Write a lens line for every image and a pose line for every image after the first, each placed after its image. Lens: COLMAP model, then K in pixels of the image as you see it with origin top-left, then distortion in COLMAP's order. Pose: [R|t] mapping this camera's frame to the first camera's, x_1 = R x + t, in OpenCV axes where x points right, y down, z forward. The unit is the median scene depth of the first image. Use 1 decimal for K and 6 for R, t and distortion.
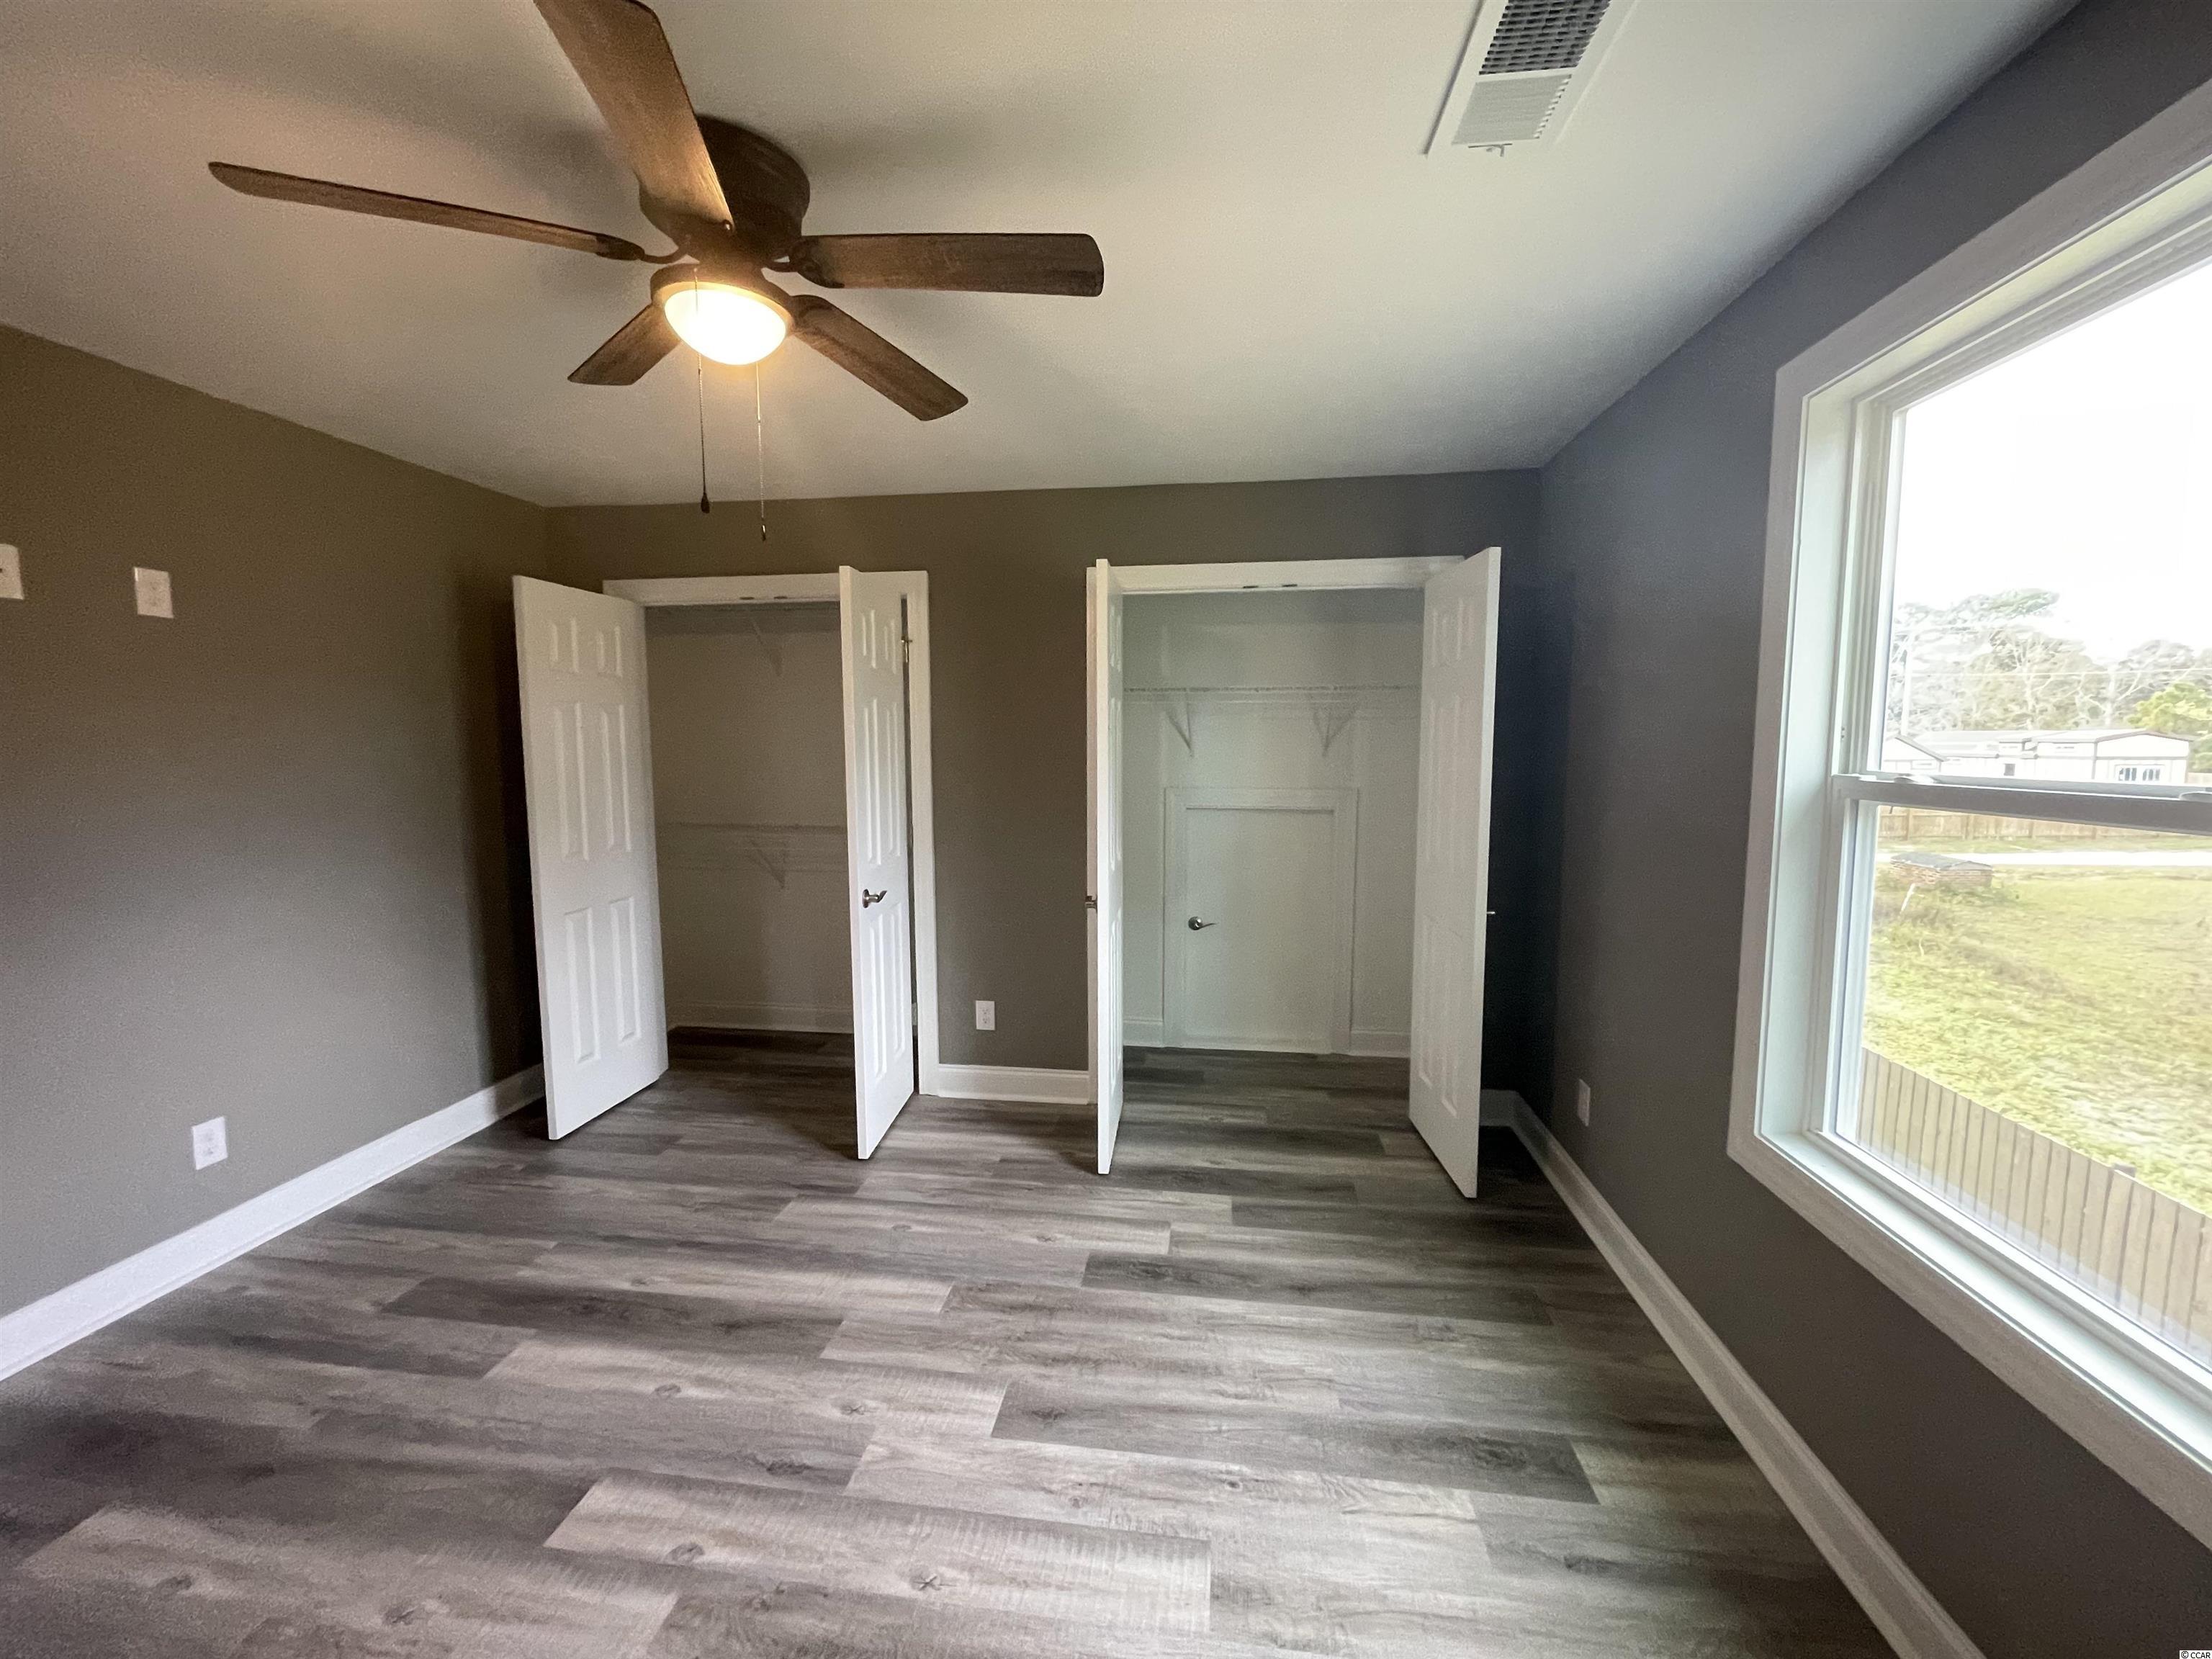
lens RADIAL K [[899.8, 0, 1106.0], [0, 899.8, 829.5], [0, 0, 1]] dist [0.001105, 0.000202]
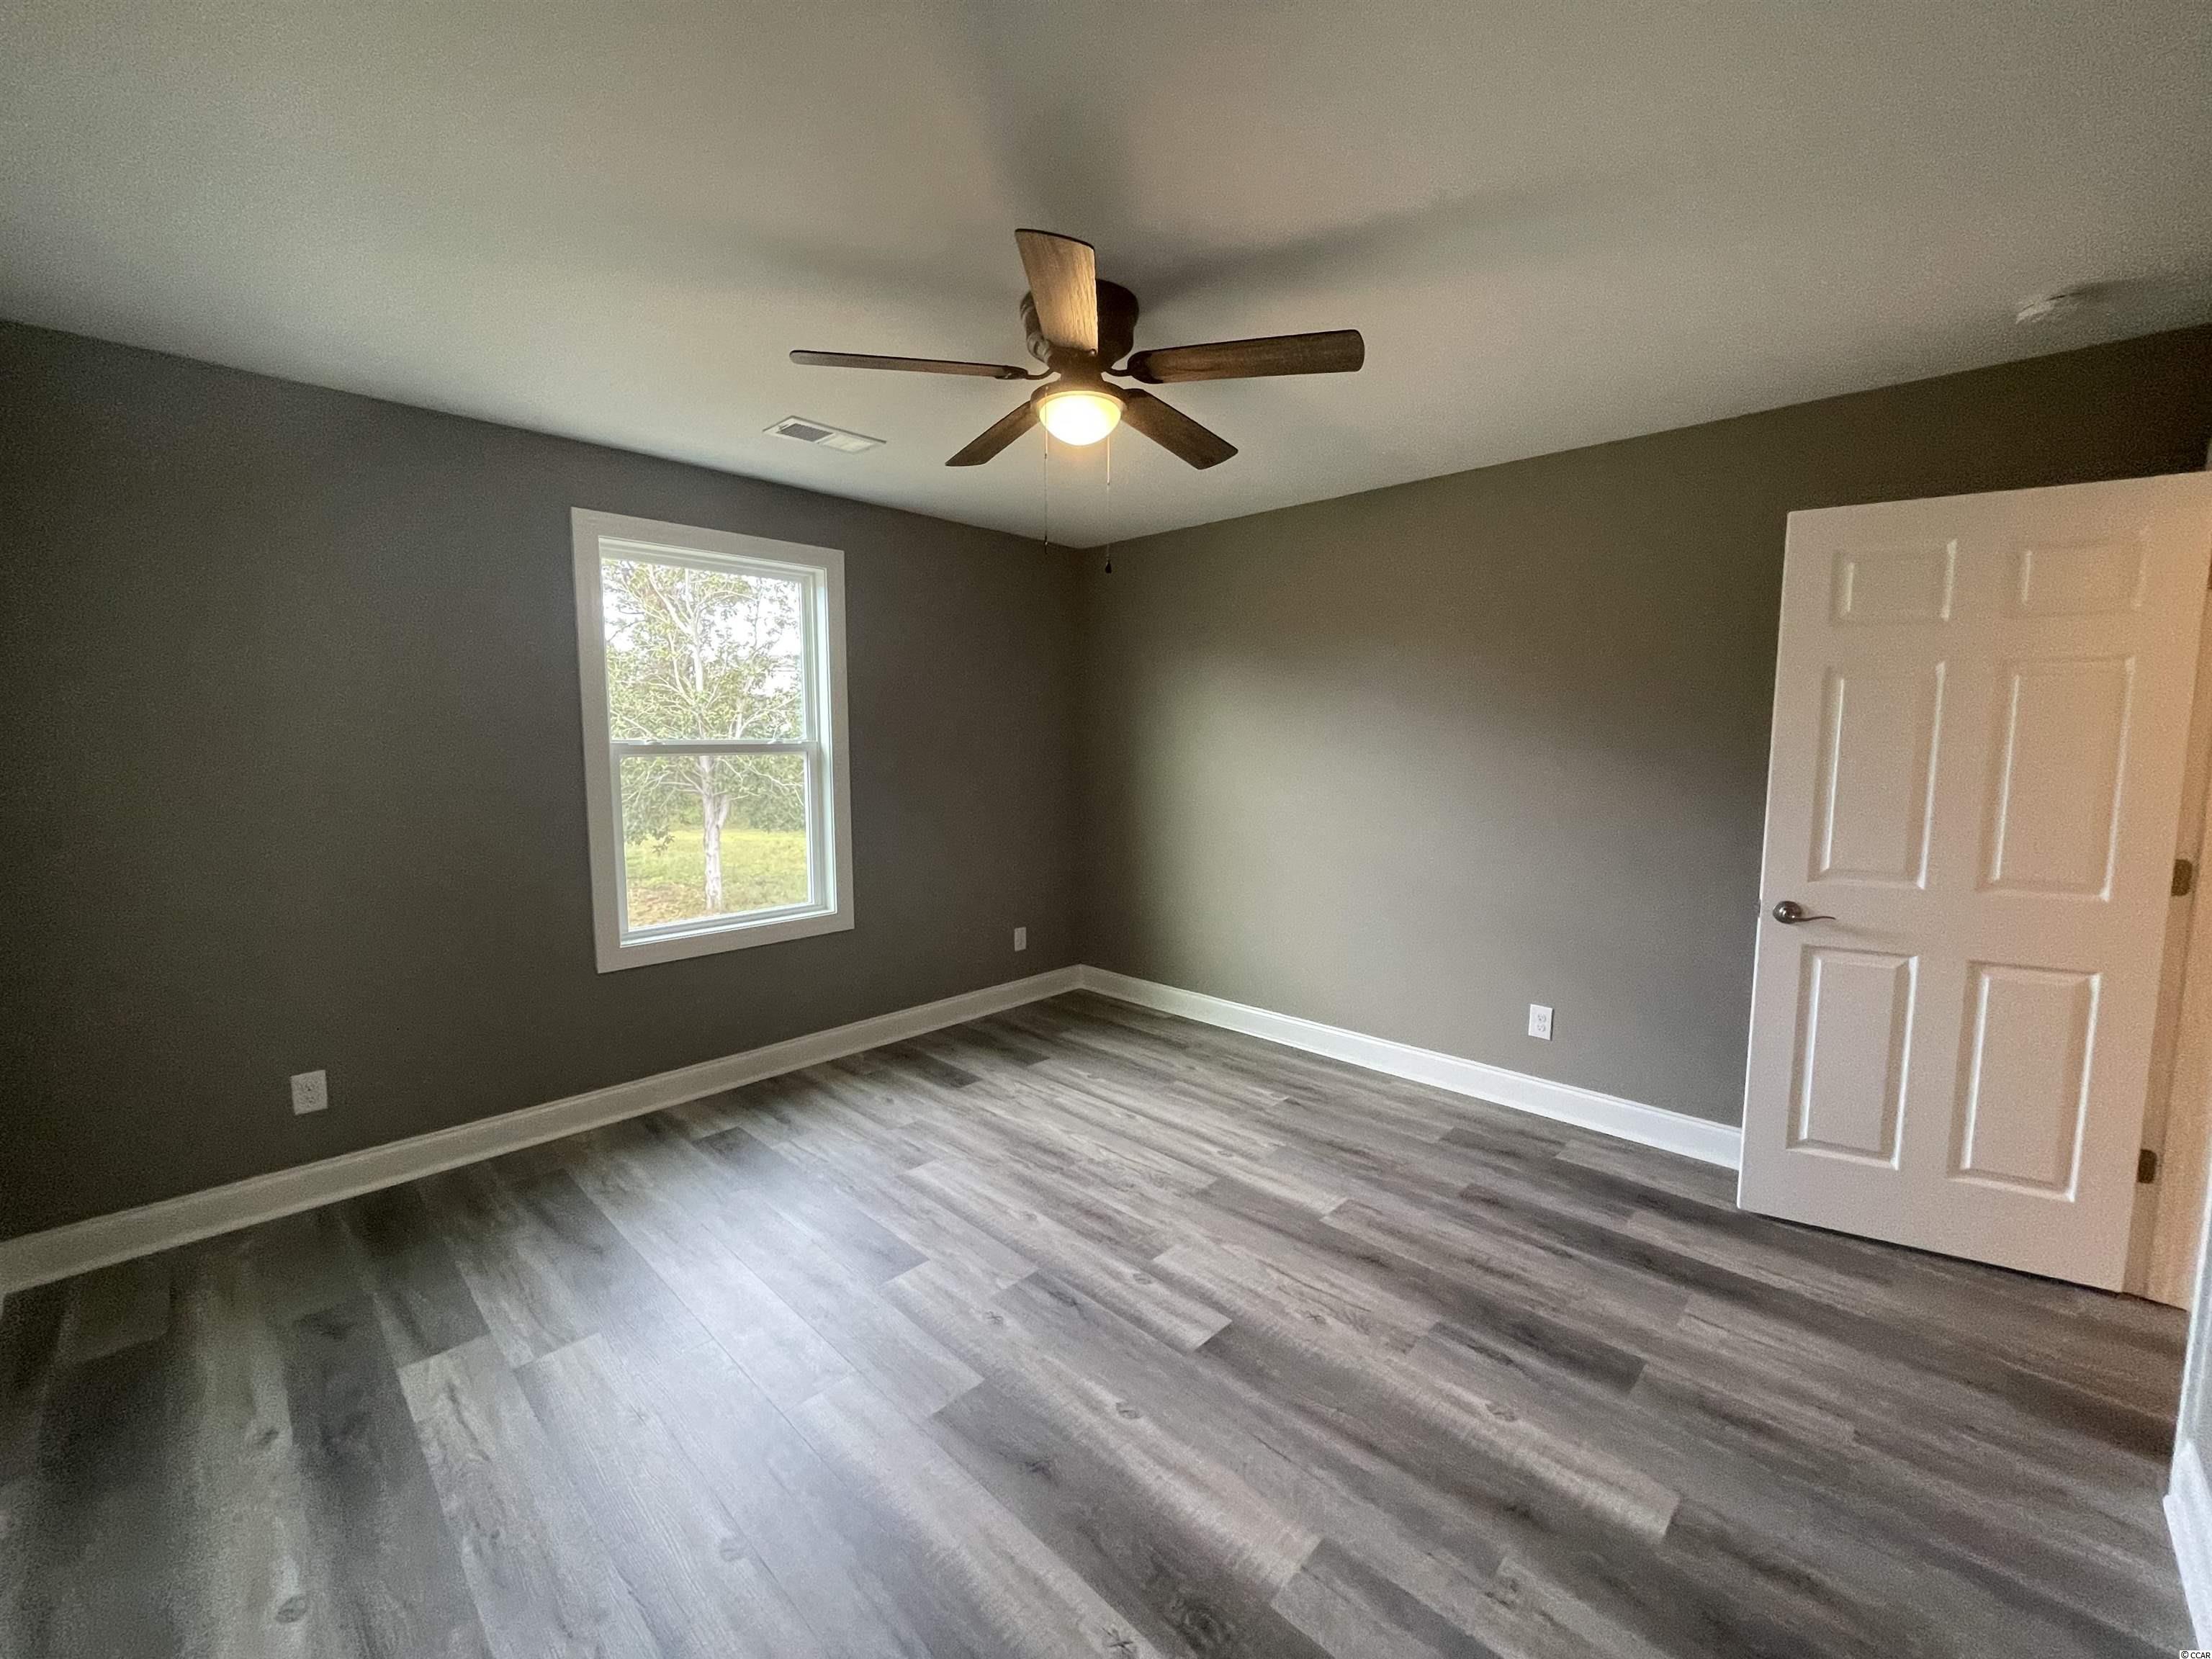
lens RADIAL K [[899.8, 0, 1106.0], [0, 899.8, 829.5], [0, 0, 1]] dist [0.001105, 0.000202]
pose [[-0.810739, -0.056089, 0.582714, -1.087369], [0.060842, 0.981936, 0.179166, -0.150307], [-0.582237, 0.180710, -0.792681, 1.828400]]
